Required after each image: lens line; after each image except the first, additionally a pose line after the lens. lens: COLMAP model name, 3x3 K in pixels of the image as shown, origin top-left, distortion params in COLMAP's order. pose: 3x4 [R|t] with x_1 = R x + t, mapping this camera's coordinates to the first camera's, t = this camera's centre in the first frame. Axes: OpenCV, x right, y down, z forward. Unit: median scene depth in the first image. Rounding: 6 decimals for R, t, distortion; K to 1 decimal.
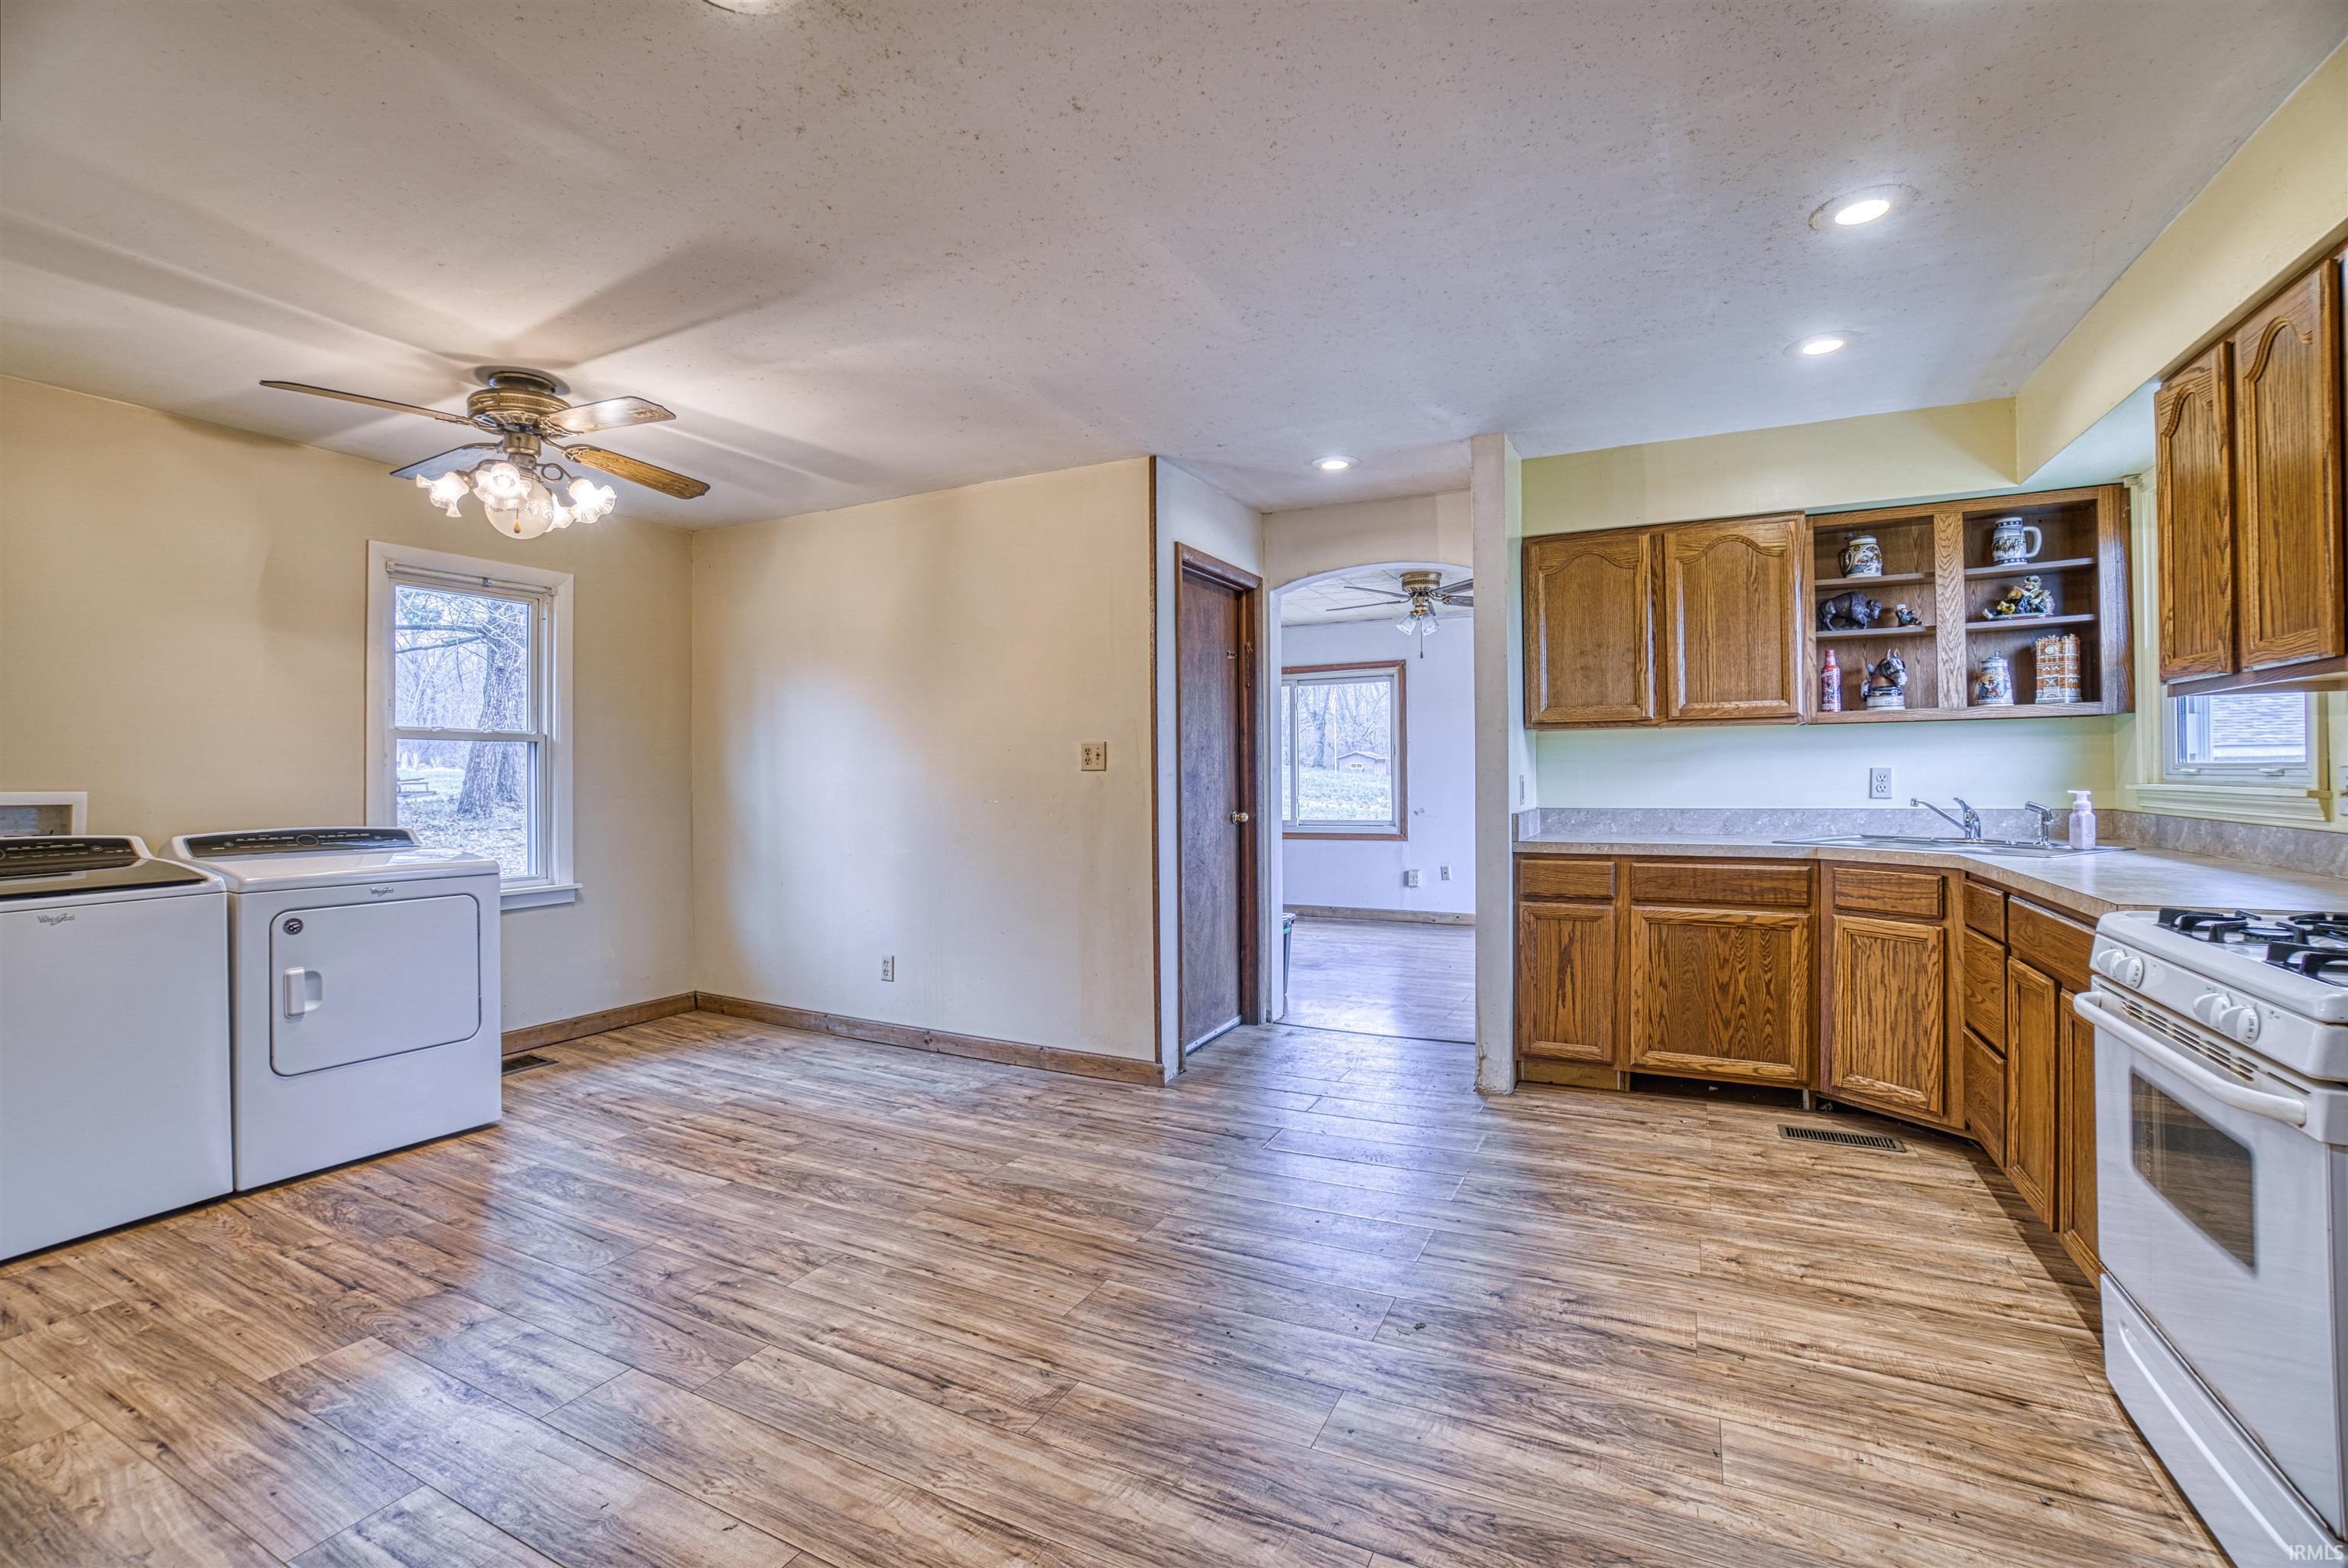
lens RADIAL K [[1013.1, 0, 1163.0], [0, 1013.1, 774.1], [0, 0, 1]] dist [-0.066317, 0.024048]
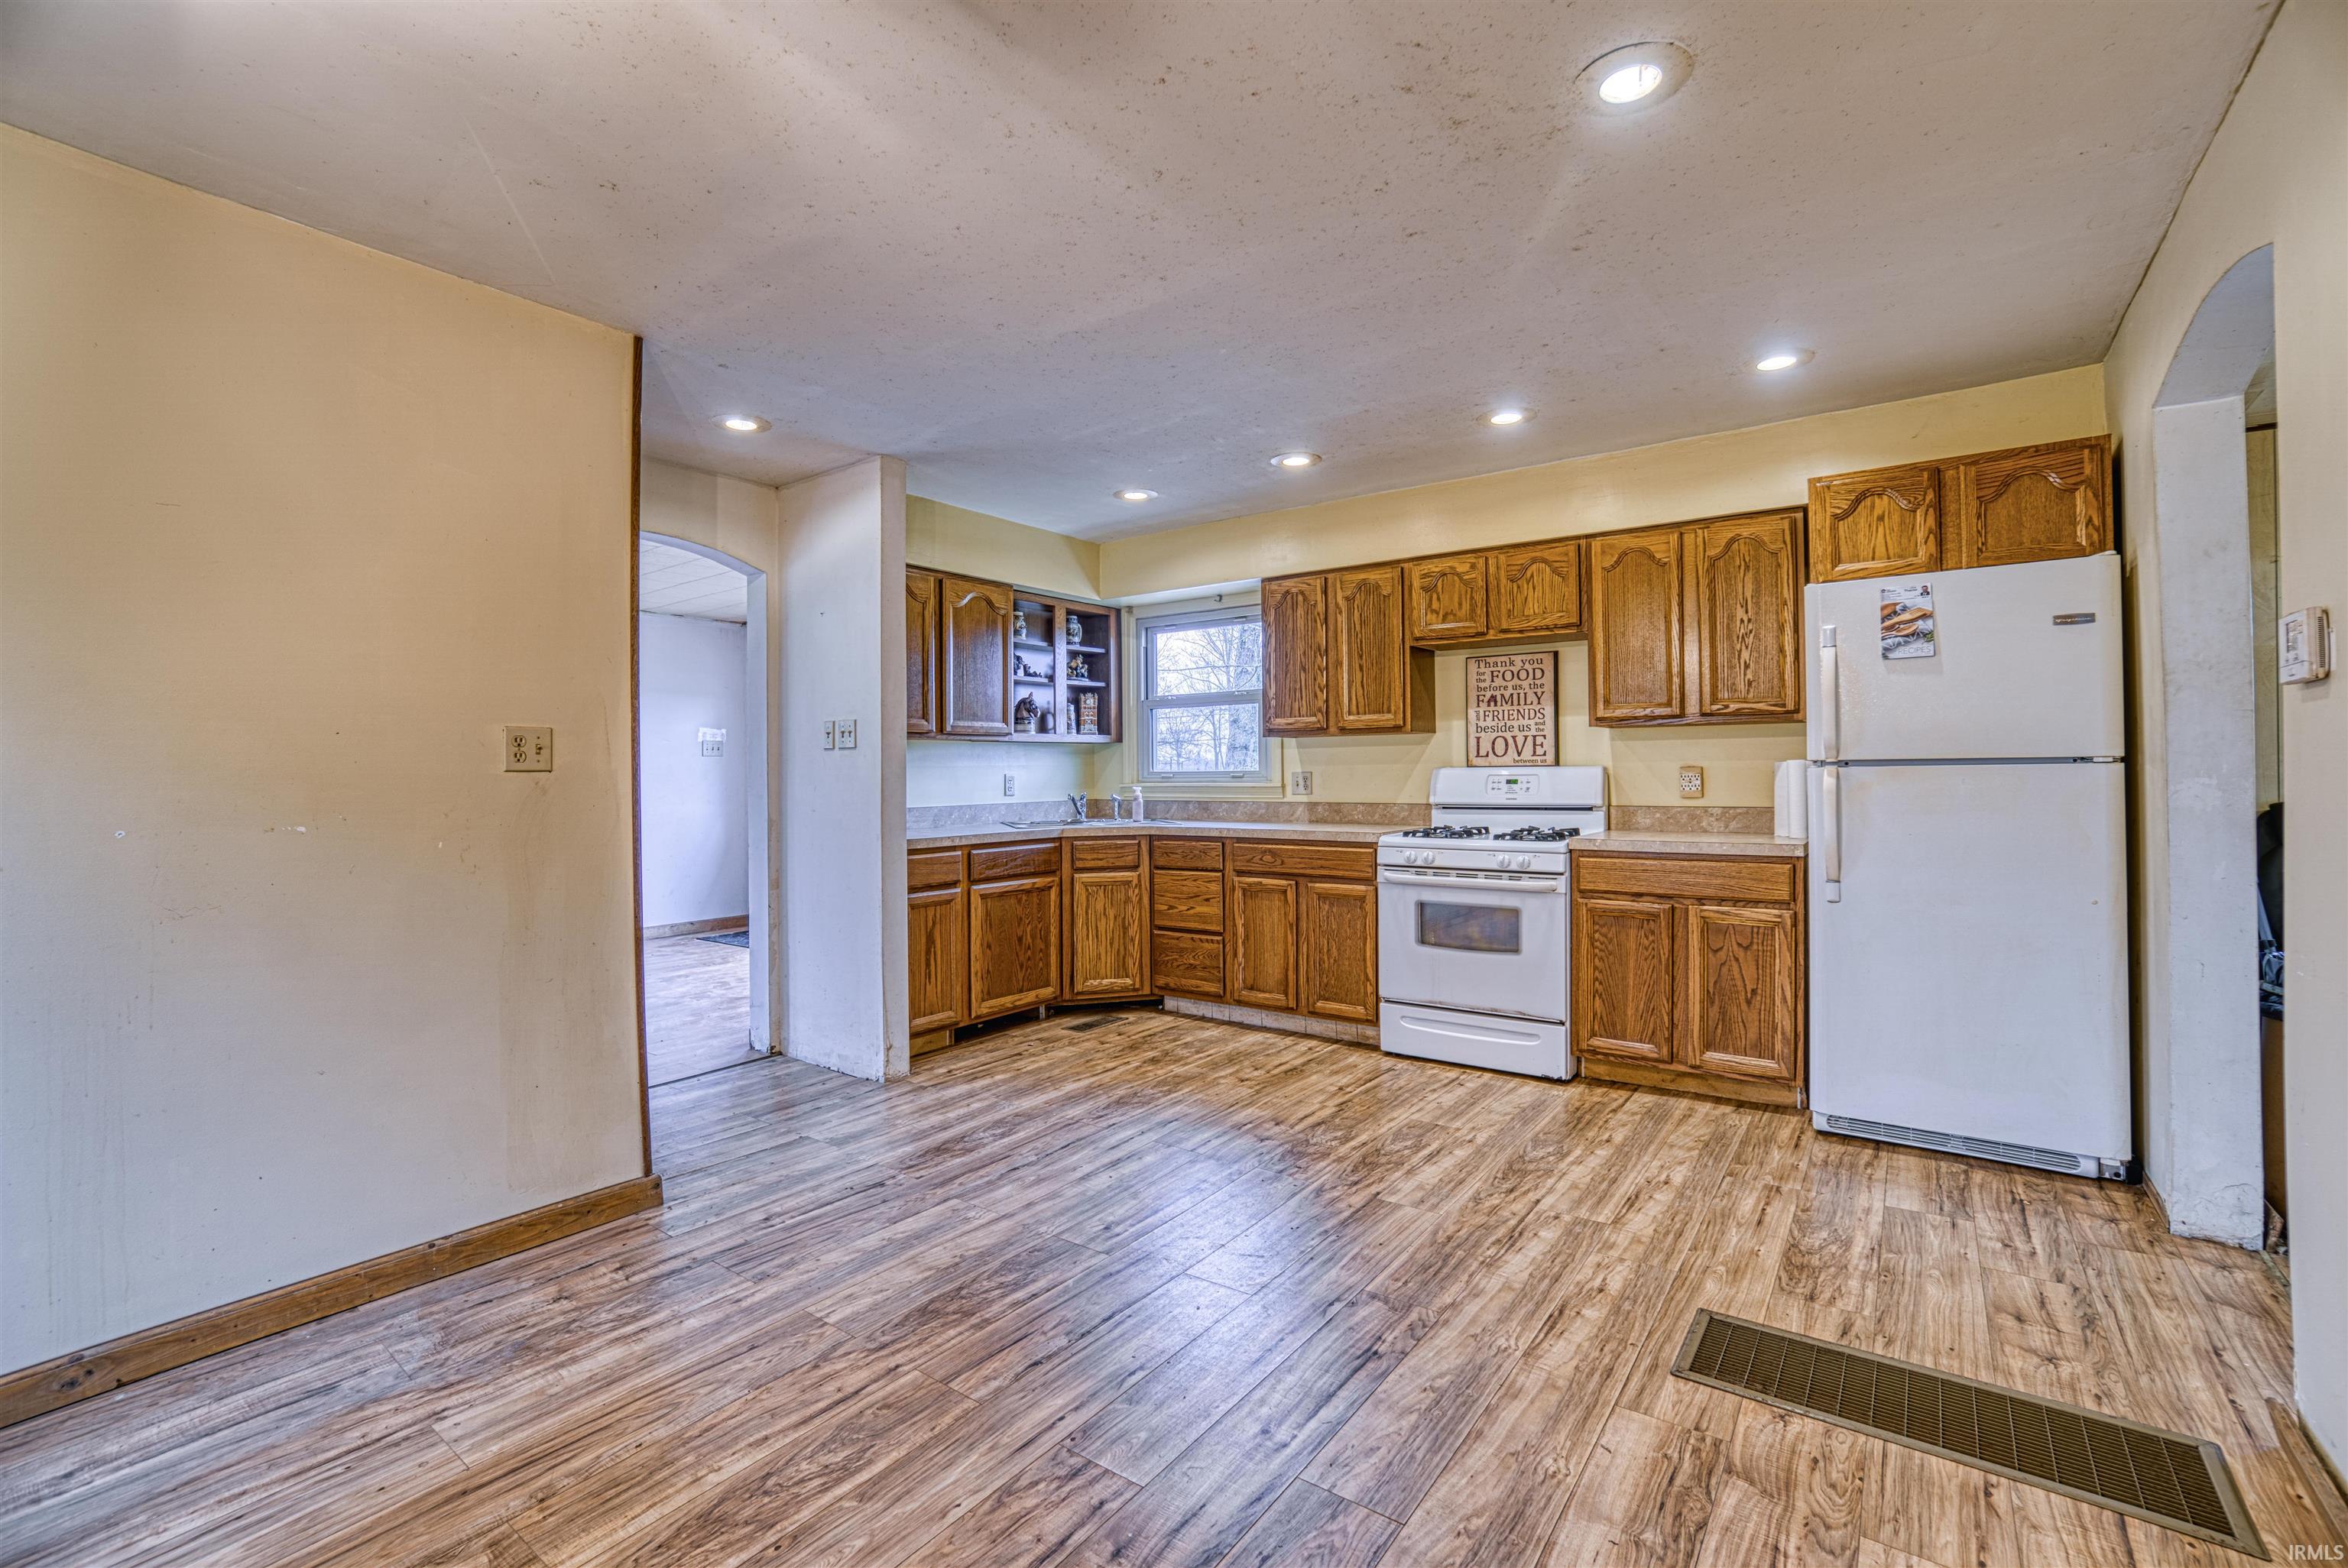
lens RADIAL K [[1013.1, 0, 1163.0], [0, 1013.1, 774.1], [0, 0, 1]] dist [-0.066317, 0.024048]
pose [[0.178647, 0.006721, 0.983890, -0.793101], [0.007814, 0.999935, -0.008249, 0.008859], [-0.983882, 0.009162, 0.178583, 0.629486]]
